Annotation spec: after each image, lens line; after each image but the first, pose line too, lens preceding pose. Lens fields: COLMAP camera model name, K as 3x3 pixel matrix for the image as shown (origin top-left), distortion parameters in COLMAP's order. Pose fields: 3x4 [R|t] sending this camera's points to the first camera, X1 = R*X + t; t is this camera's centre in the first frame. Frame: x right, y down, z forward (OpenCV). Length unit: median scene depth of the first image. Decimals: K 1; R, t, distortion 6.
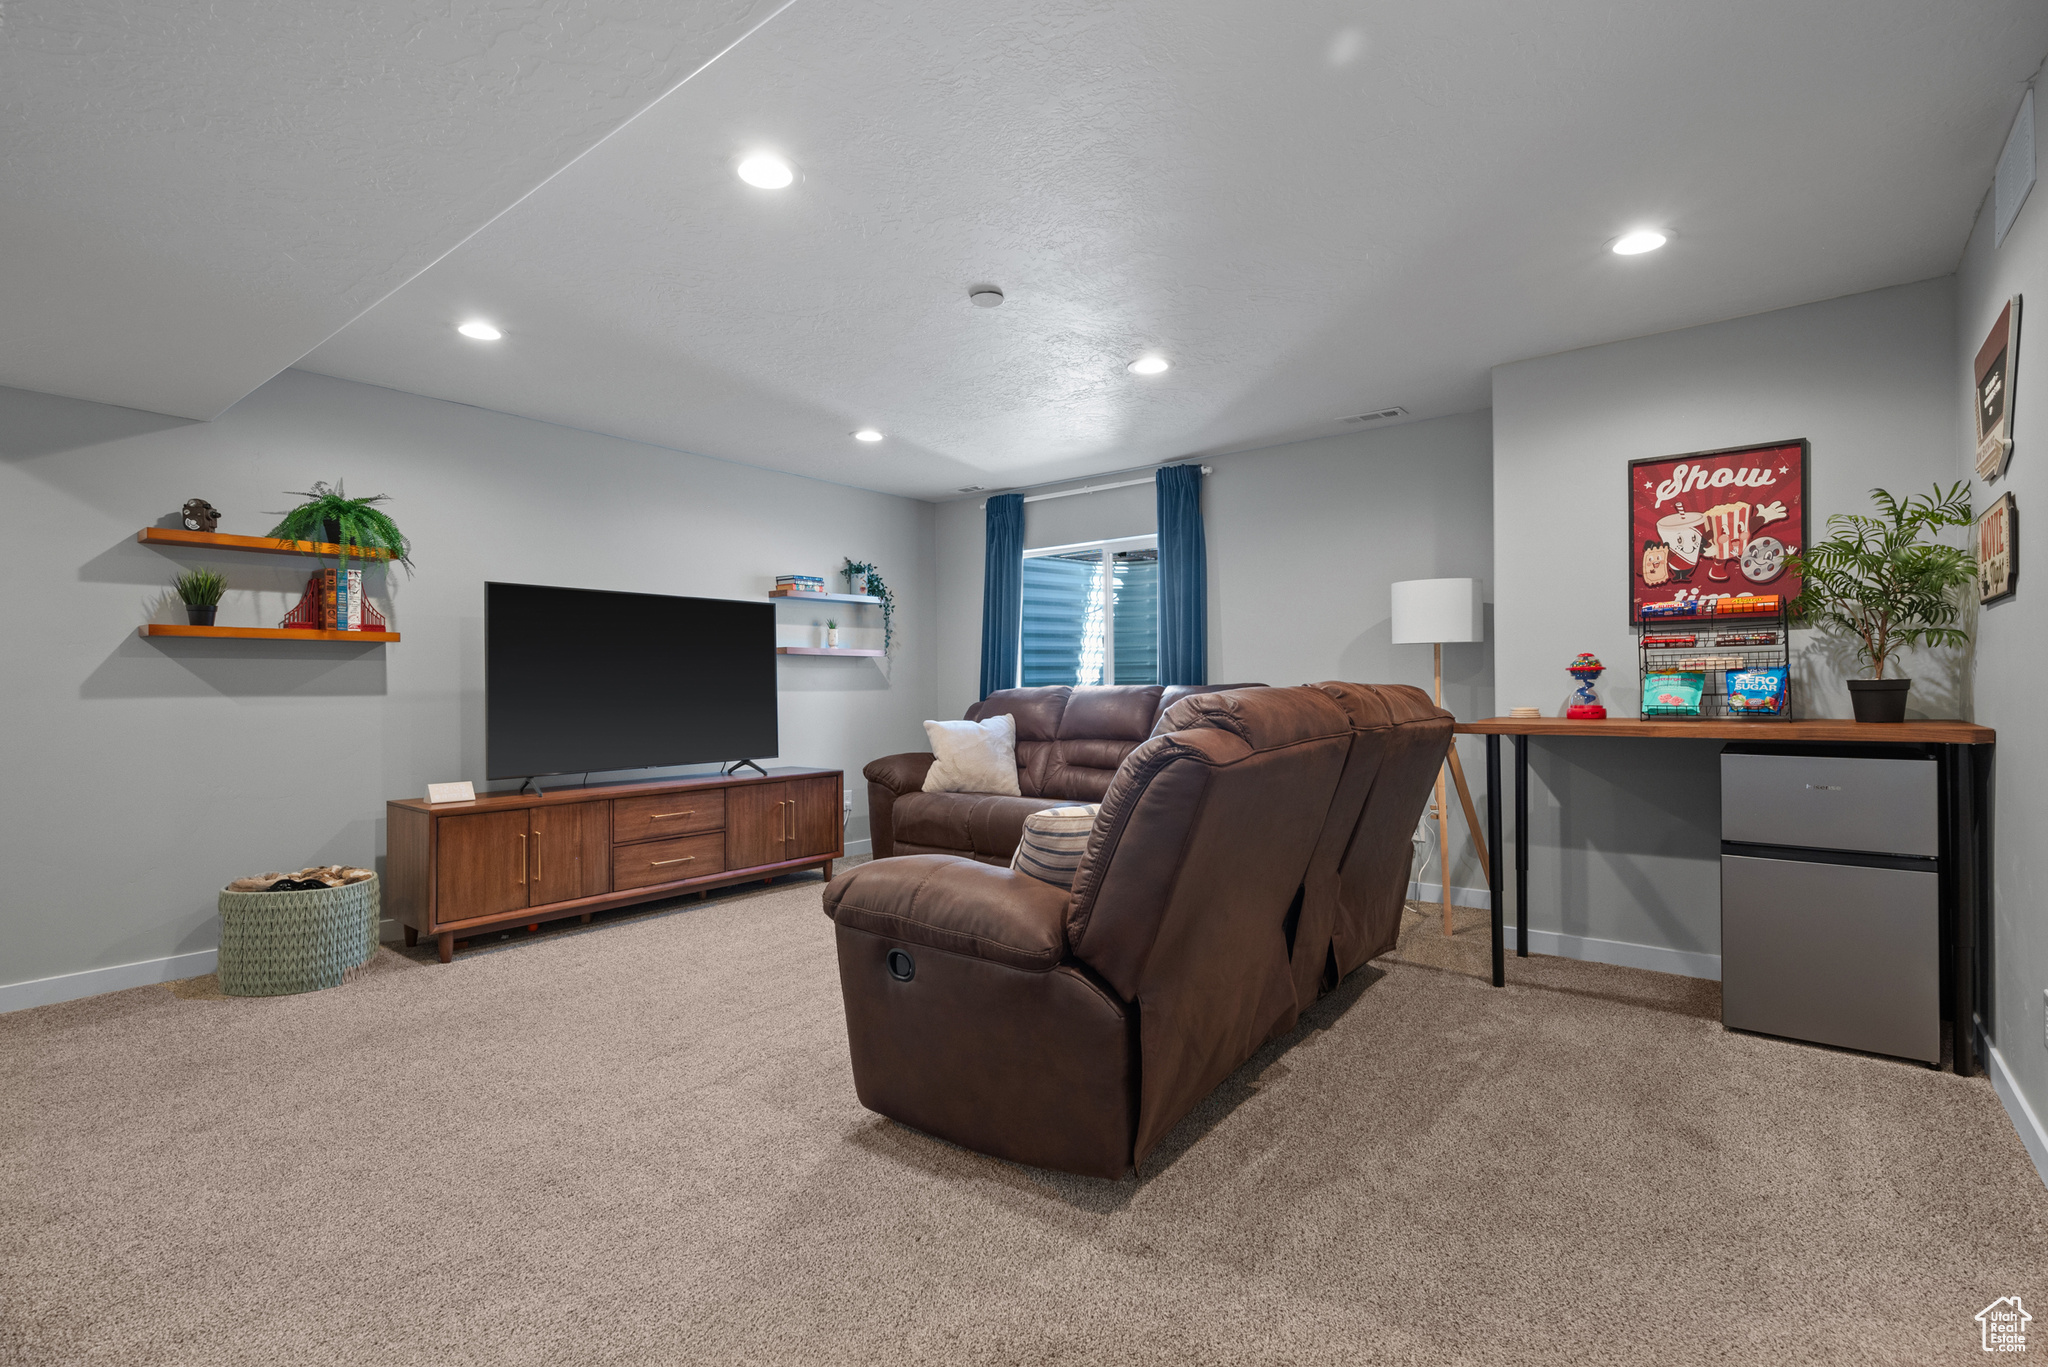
lens RADIAL K [[941.6, 0, 1026.9], [0, 941.6, 672.4], [0, 0, 1]] dist [-0.003348, -0.000087]
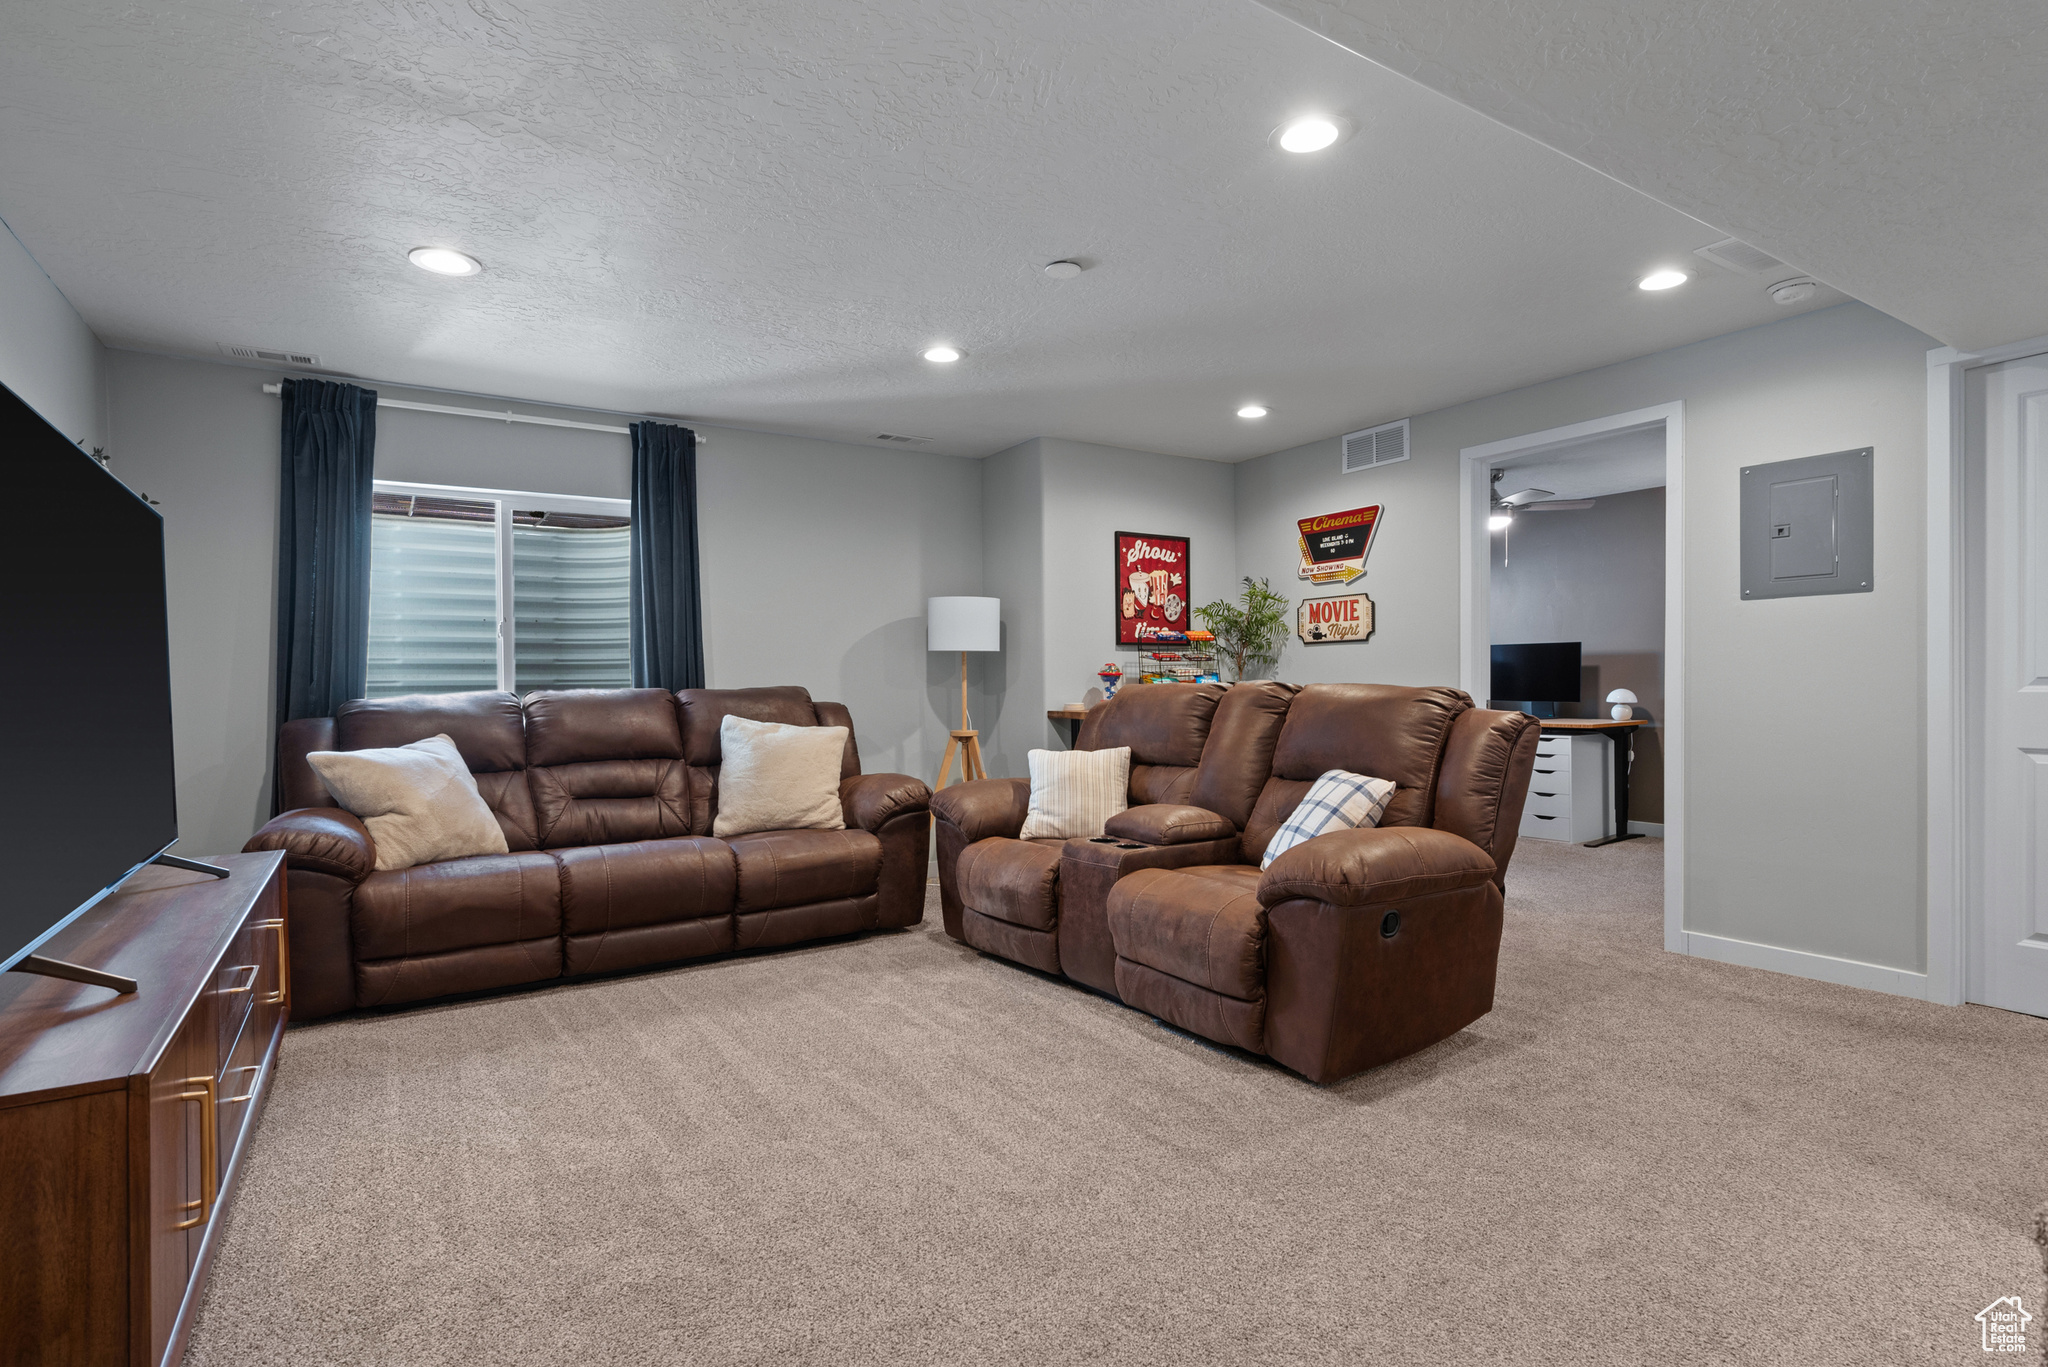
lens RADIAL K [[1011.0, 0, 1026.7], [0, 1011.0, 691.1], [0, 0, 1]] dist [-0.003131, -0.000073]
pose [[0.324781, -0.003920, 0.945781, -0.902931], [-0.003861, 0.999978, 0.005471, 0.014074], [-0.945781, -0.005428, 0.324758, 0.639781]]
